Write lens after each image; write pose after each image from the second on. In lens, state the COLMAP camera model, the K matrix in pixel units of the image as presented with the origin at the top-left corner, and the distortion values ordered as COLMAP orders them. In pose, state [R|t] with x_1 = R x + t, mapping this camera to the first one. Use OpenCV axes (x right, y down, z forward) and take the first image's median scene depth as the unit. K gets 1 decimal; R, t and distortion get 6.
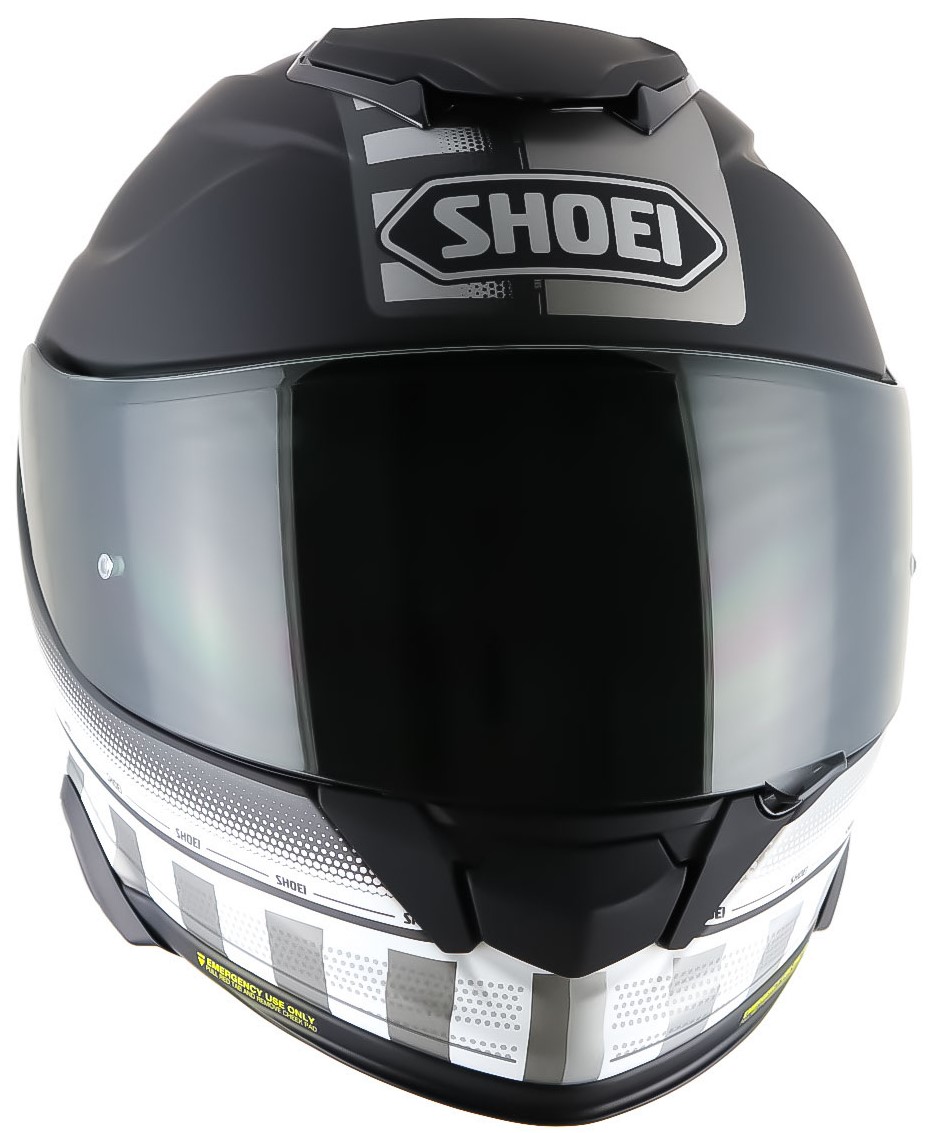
lens RADIAL K [[2155.8, 0, 472.3], [0, 2155.8, 573.7], [0, 0, 1]] dist [0.022661, 0.000000]
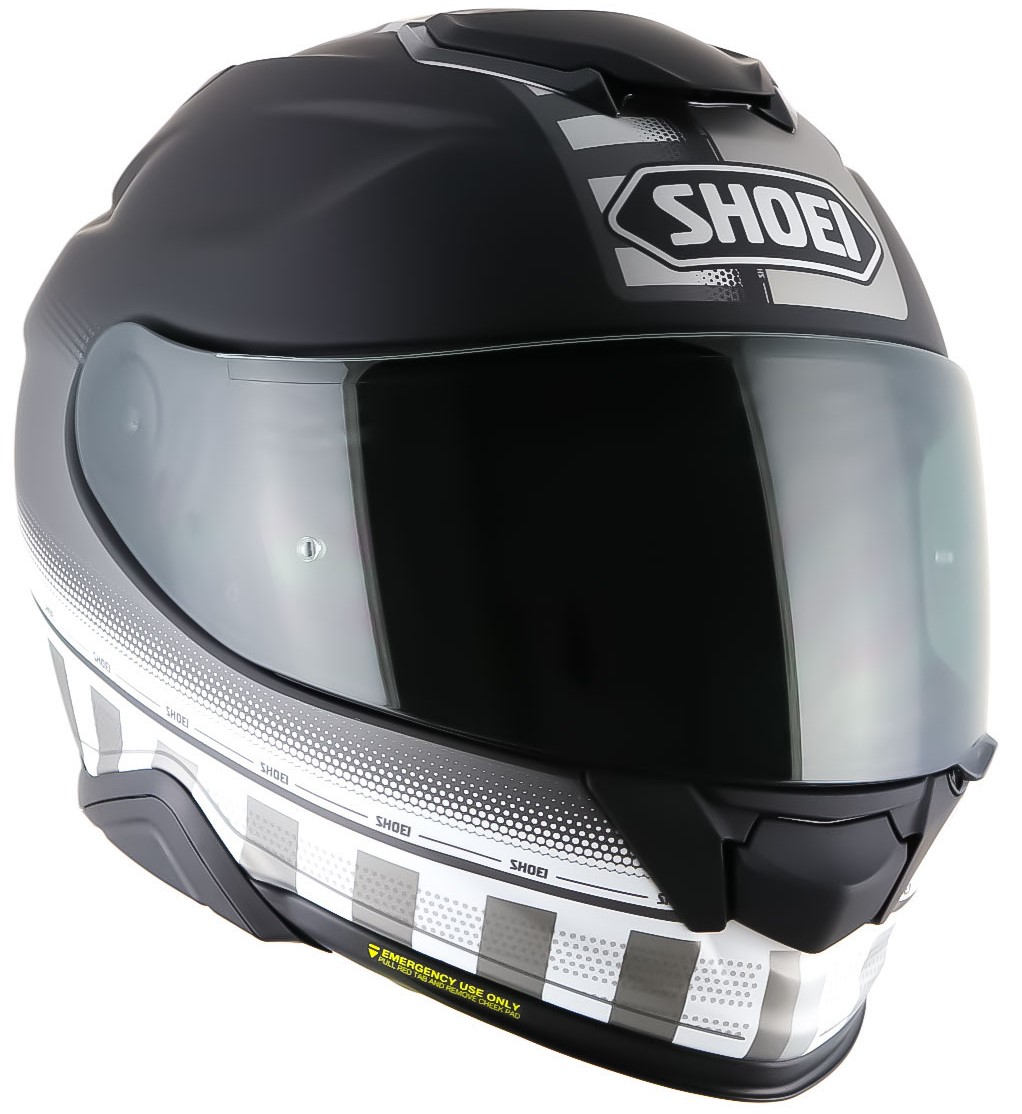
lens RADIAL K [[2194.4, 0, 507.5], [0, 2194.4, 555.5], [0, 0, 1]] dist [-0.028405, 0.000000]
pose [[0.981450, 0.006533, 0.191609, -0.283263], [-0.004023, 0.999901, -0.013484, 0.013235], [-0.191678, 0.012463, 0.981379, 0.008894]]
